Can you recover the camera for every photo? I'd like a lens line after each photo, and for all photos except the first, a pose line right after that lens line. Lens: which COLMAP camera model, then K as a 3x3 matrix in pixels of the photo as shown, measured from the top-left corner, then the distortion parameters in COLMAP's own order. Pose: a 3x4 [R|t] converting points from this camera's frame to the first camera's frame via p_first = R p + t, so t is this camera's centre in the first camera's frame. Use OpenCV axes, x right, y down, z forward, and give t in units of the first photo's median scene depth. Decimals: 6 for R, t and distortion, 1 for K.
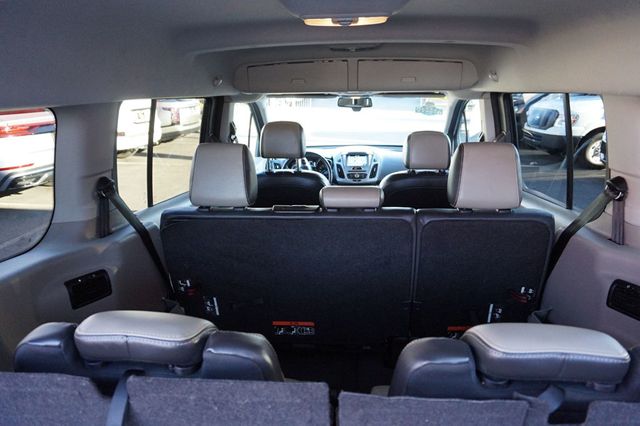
lens RADIAL K [[435.1, 0, 321.1], [0, 435.1, 210.3], [0, 0, 1]] dist [-0.029559, 0.029336]
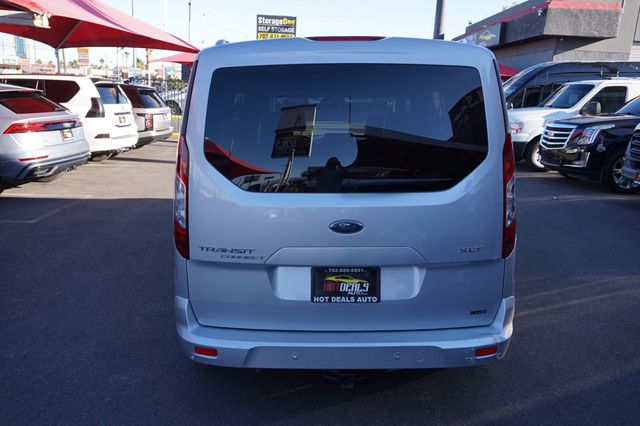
lens RADIAL K [[496.3, 0, 316.6], [0, 496.3, 217.3], [0, 0, 1]] dist [-0.010345, 0.005649]
pose [[0.997189, -0.004313, 0.074800, -0.140188], [0.007530, 0.999056, -0.042777, 0.290830], [-0.074544, 0.043220, 0.996281, -0.883252]]
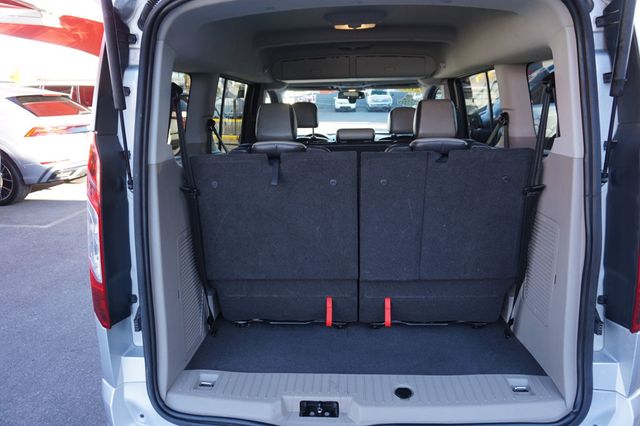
lens RADIAL K [[435.1, 0, 319.1], [0, 435.1, 209.4], [0, 0, 1]] dist [-0.029559, 0.029336]
pose [[0.999788, -0.011651, 0.016950, -0.061870], [0.012275, 0.999234, -0.037170, 0.196321], [-0.016504, 0.037370, 0.999165, -0.395343]]
